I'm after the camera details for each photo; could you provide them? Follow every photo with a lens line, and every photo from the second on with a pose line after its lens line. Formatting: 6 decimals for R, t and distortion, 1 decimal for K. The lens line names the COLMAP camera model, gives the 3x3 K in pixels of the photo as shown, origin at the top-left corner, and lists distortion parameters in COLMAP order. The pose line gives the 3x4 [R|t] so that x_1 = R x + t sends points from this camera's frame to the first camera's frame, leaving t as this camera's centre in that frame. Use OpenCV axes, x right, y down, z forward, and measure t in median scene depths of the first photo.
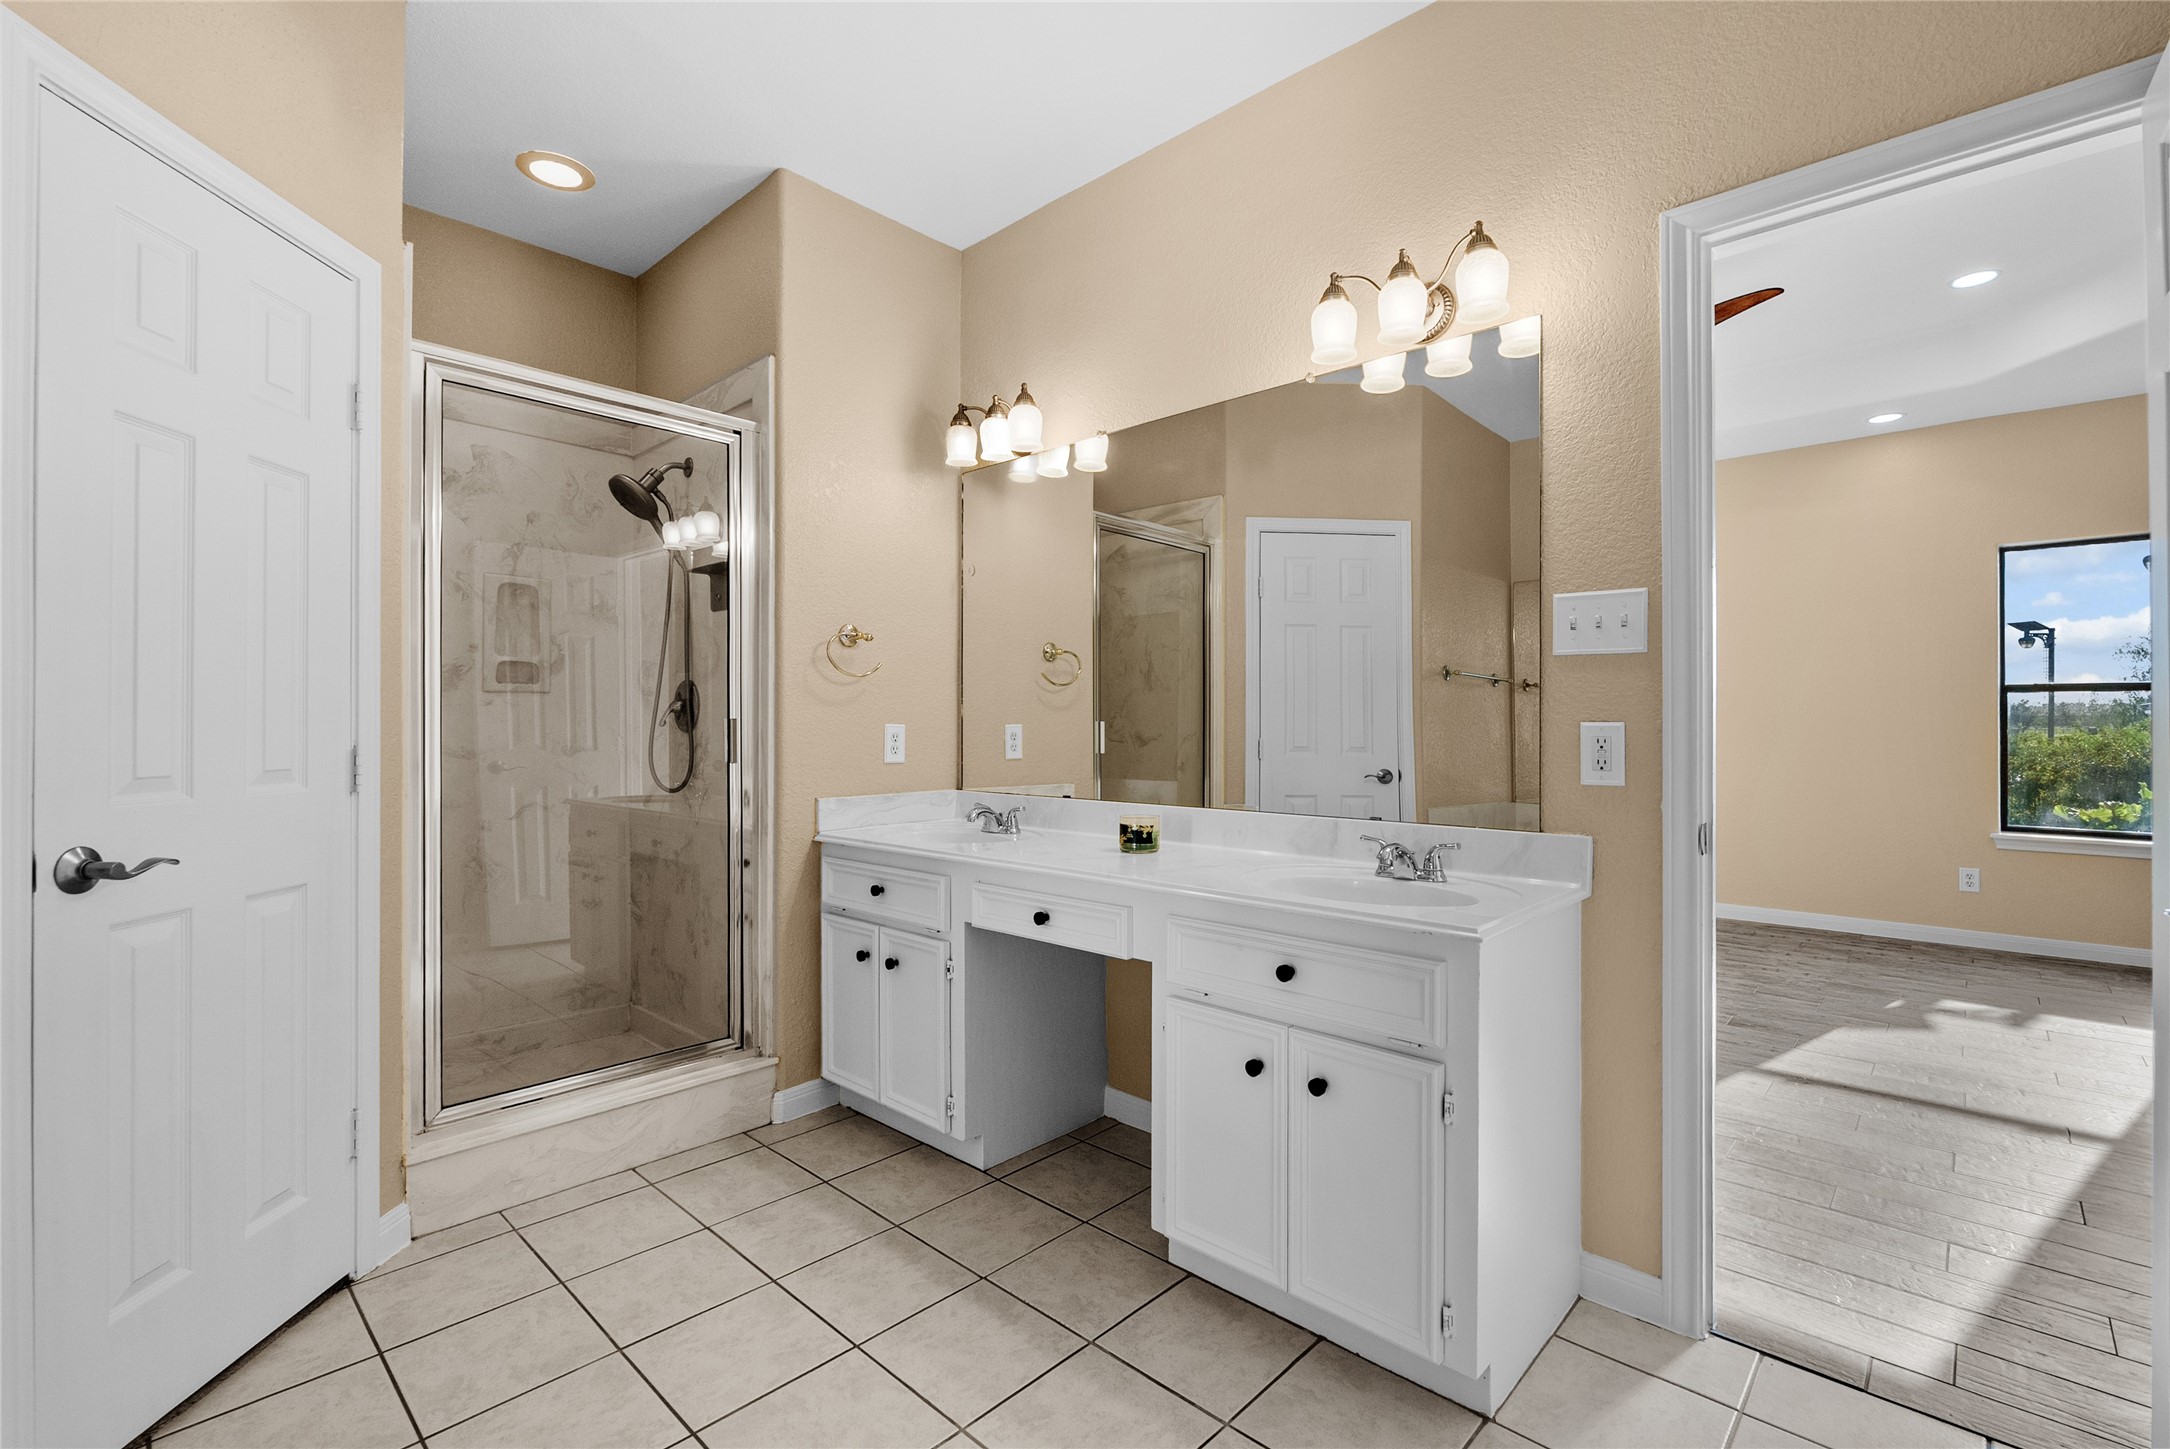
lens RADIAL K [[957.9, 0, 1087.2], [0, 957.9, 736.1], [0, 0, 1]] dist [-0.002581, 0.000005]
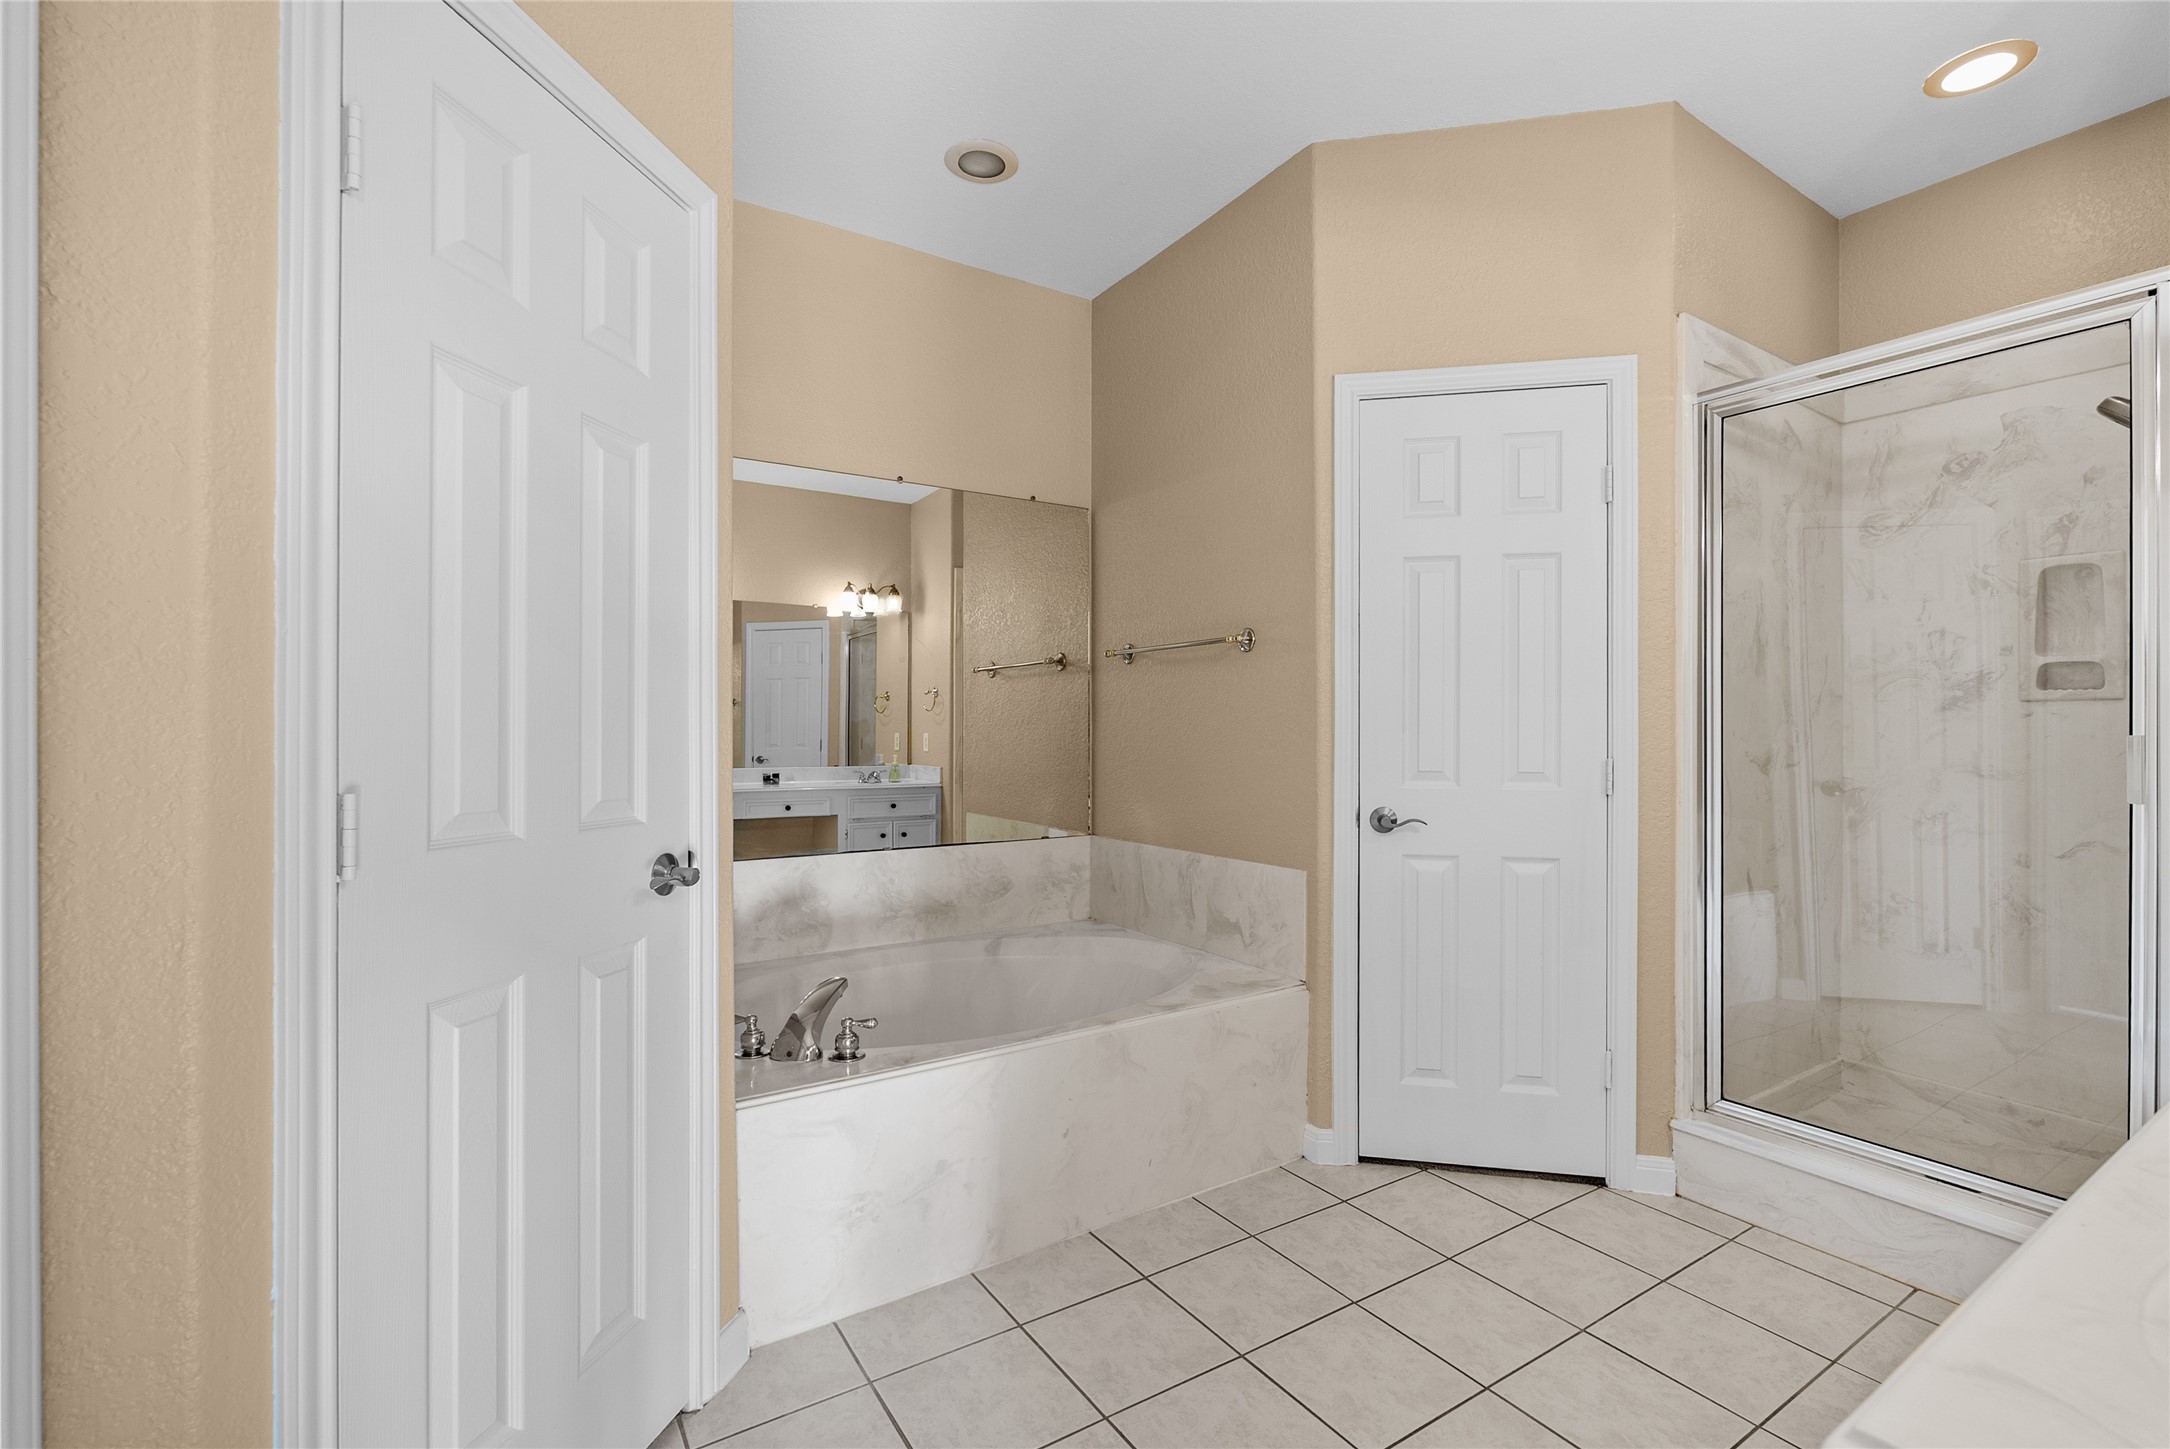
lens RADIAL K [[957.9, 0, 1087.2], [0, 957.9, 736.1], [0, 0, 1]] dist [-0.002581, 0.000005]
pose [[-0.253539, -0.007829, -0.967293, 0.618492], [-0.012855, 0.999906, -0.004724, -0.002271], [0.967240, 0.011237, -0.253616, 0.662728]]
